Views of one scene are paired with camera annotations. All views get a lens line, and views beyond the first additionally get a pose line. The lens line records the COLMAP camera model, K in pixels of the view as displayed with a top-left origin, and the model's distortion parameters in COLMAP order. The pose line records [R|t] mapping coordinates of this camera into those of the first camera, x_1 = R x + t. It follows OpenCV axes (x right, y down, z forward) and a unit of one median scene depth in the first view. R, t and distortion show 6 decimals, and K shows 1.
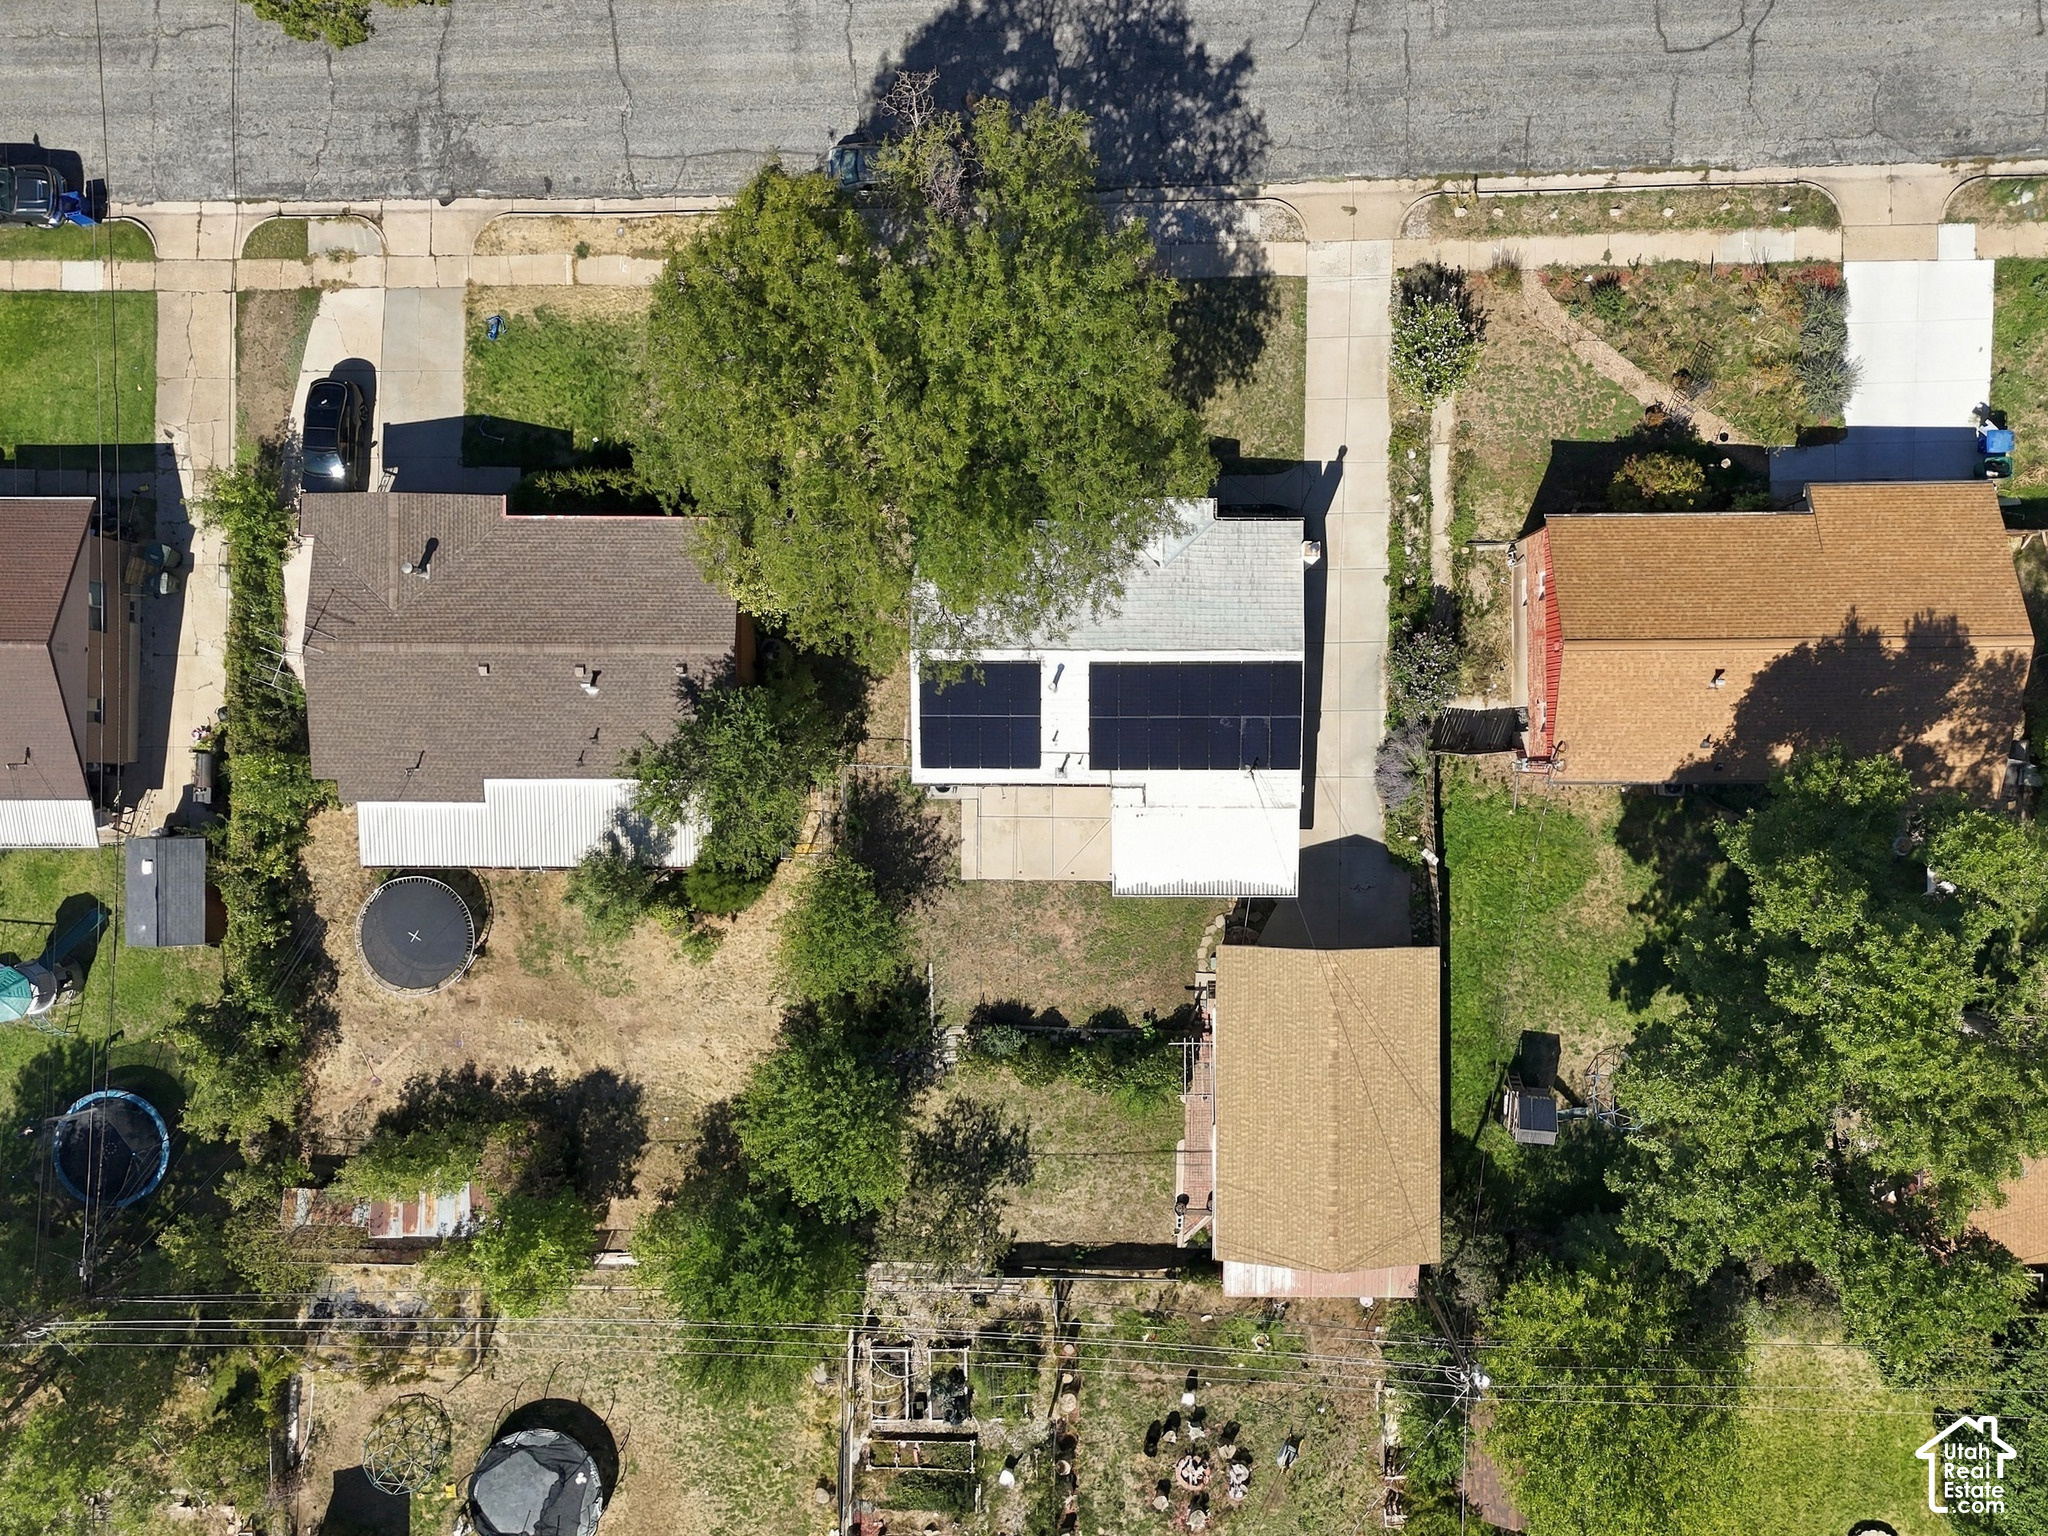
lens RADIAL K [[1504.8, 0, 1032.4], [0, 1504.8, 757.5], [0, 0, 1]] dist [0.059981, -0.051415]
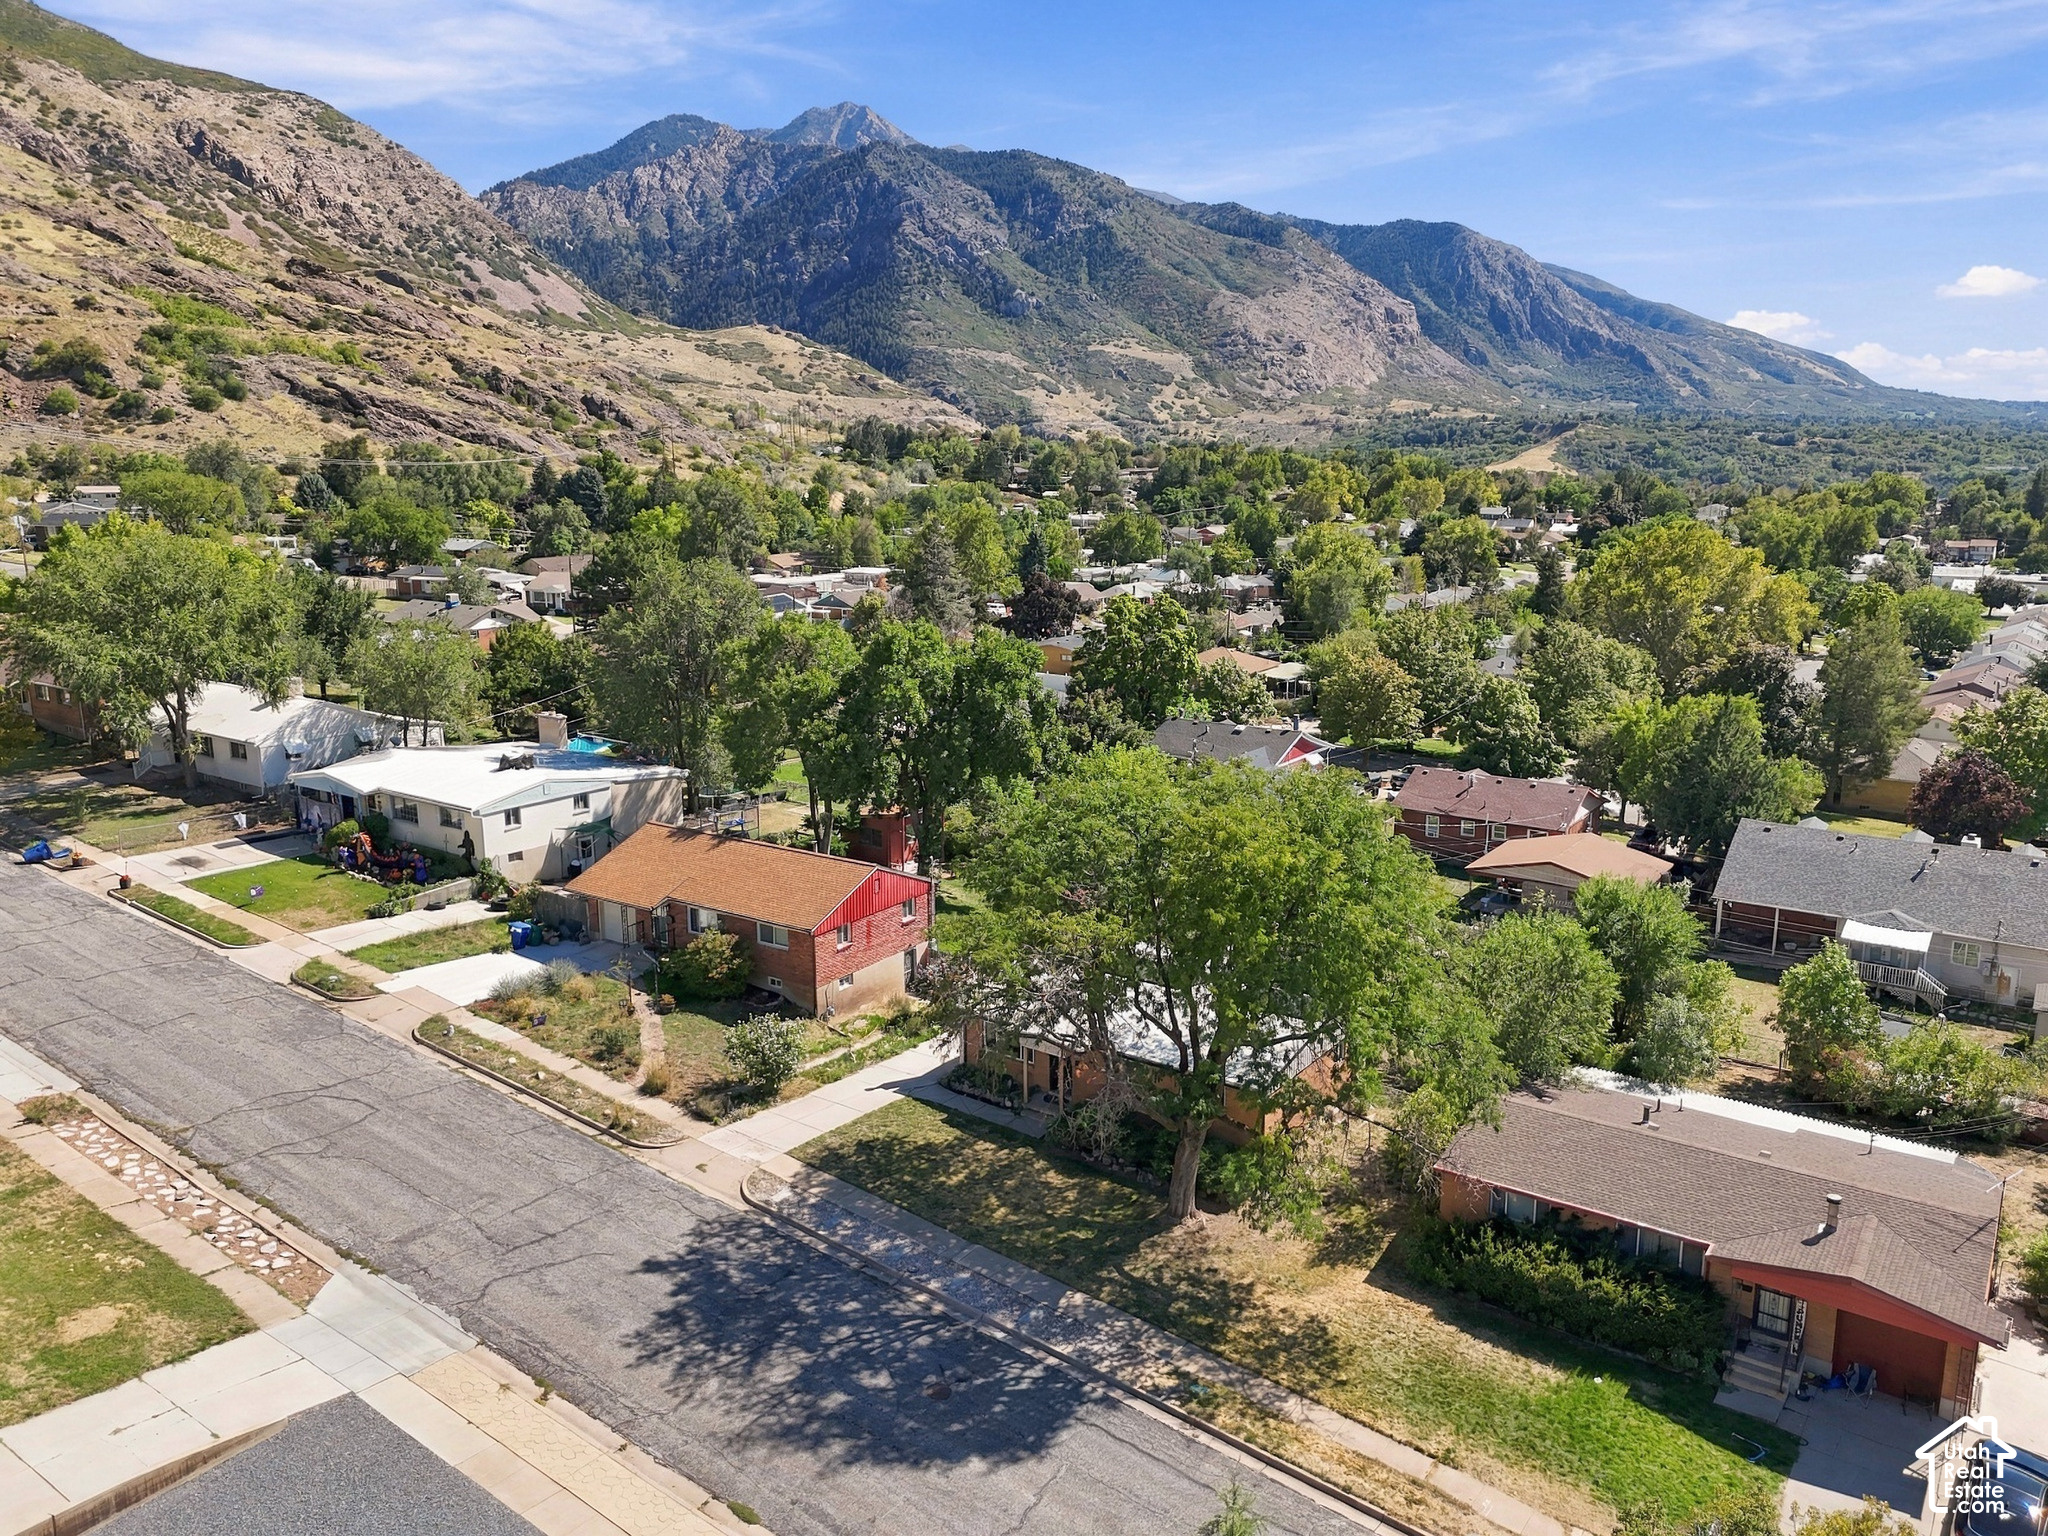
lens RADIAL K [[1504.8, 0, 1032.4], [0, 1504.8, 757.5], [0, 0, 1]] dist [0.059981, -0.051415]
pose [[-0.816193, -0.103433, 0.568446, -0.472325], [0.577778, -0.144192, 0.803356, -0.961839], [-0.001128, 0.984129, 0.177450, 0.577216]]
